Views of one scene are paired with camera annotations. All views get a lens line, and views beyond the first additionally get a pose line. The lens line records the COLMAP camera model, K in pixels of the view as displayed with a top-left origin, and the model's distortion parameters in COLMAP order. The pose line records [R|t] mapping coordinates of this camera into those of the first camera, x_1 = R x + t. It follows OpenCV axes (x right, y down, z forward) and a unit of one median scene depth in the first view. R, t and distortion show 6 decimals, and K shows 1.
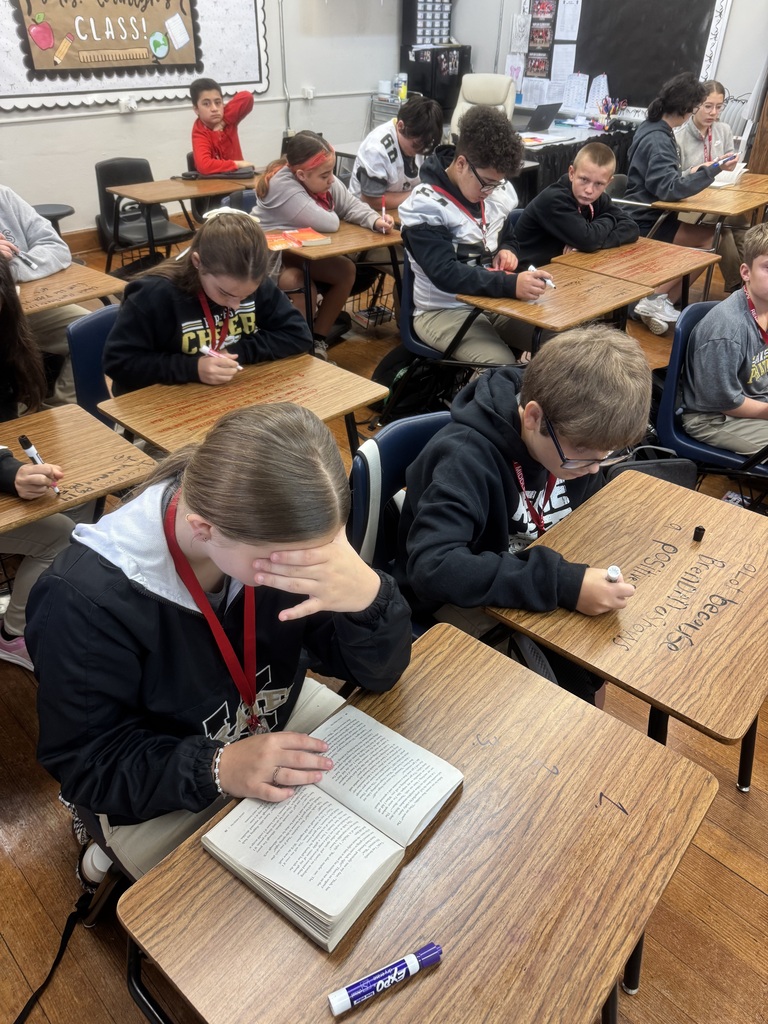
lens RADIAL K [[728.7, 0, 386.3], [0, 728.7, 516.4], [0, 0, 1]] dist [-0.005779, 0.000792]
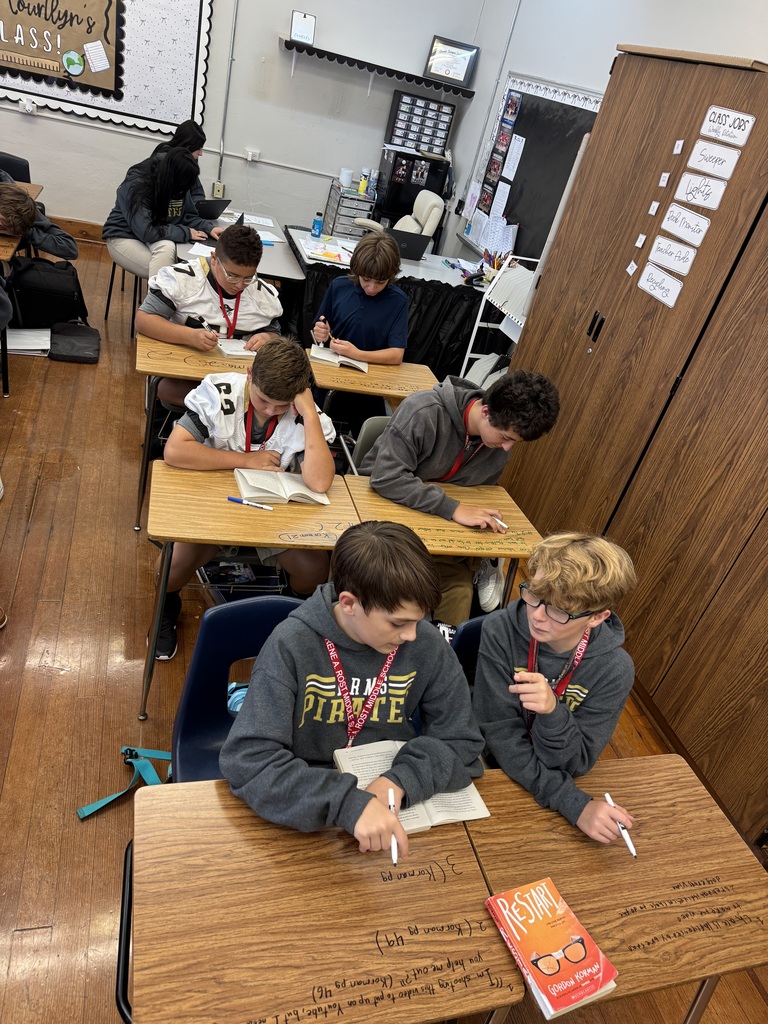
lens RADIAL K [[723.6, 0, 381.6], [0, 723.6, 518.0], [0, 0, 1]] dist [-0.000157, -0.005544]
pose [[0.839009, 0.430630, -0.332597, 0.668011], [-0.462319, 0.886522, -0.018421, -0.249051], [0.286922, 0.169222, 0.942889, 0.253466]]
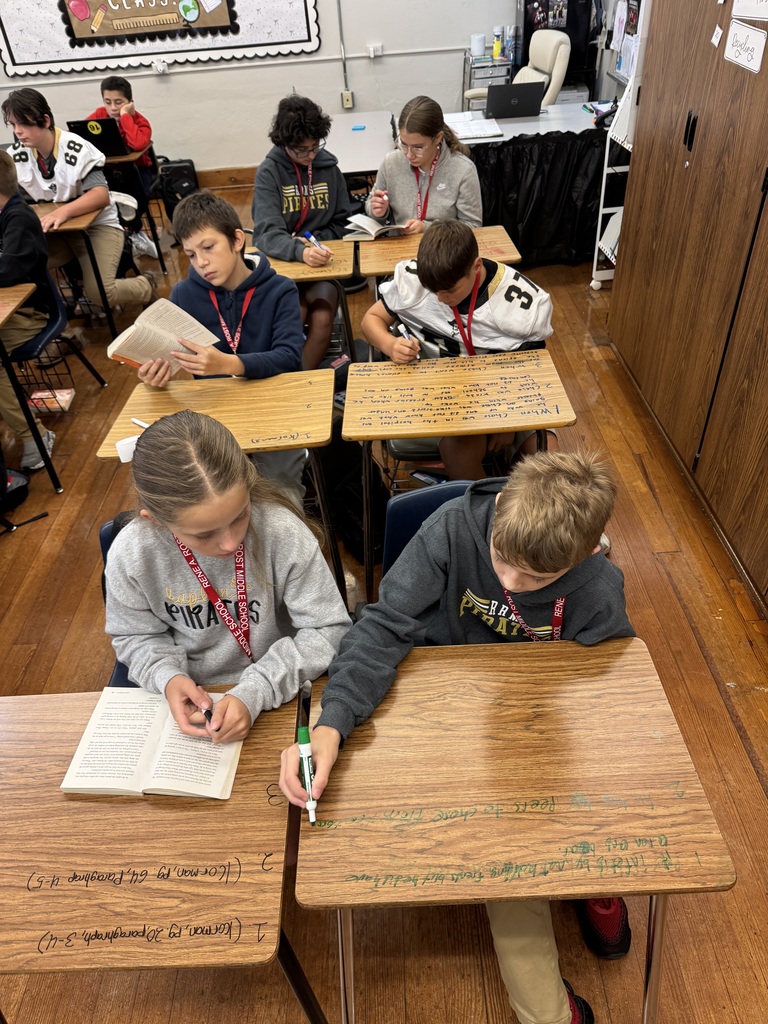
lens RADIAL K [[739.9, 0, 384.0], [0, 739.9, 512.0], [0, 0, 1]] dist [-0.064713, 0.051889]
pose [[0.710081, 0.397605, -0.581116, 0.774579], [-0.337637, 0.916507, 0.214515, -0.292825], [0.617889, 0.043883, 0.785040, 0.368842]]
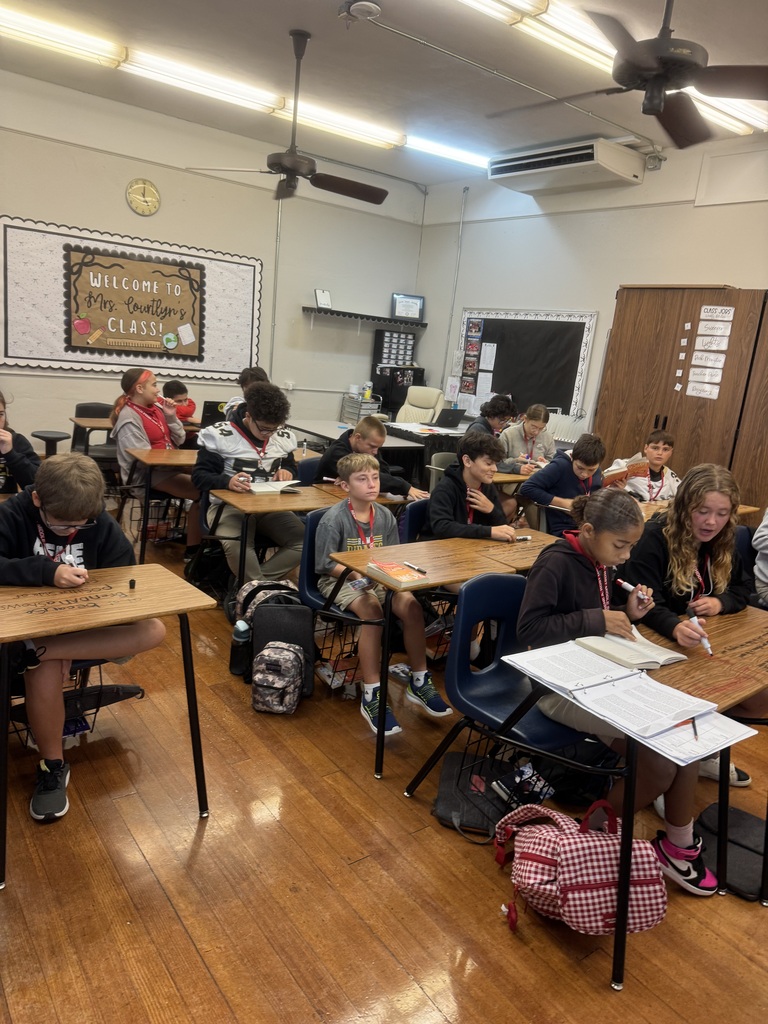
lens RADIAL K [[703.5, 0, 387.0], [0, 703.5, 522.9], [0, 0, 1]] dist [0.108808, -0.216075]
pose [[0.984676, 0.121687, -0.124926, 0.303626], [-0.158656, 0.922458, -0.351995, 0.088072], [0.072406, 0.366421, 0.927628, -0.109419]]
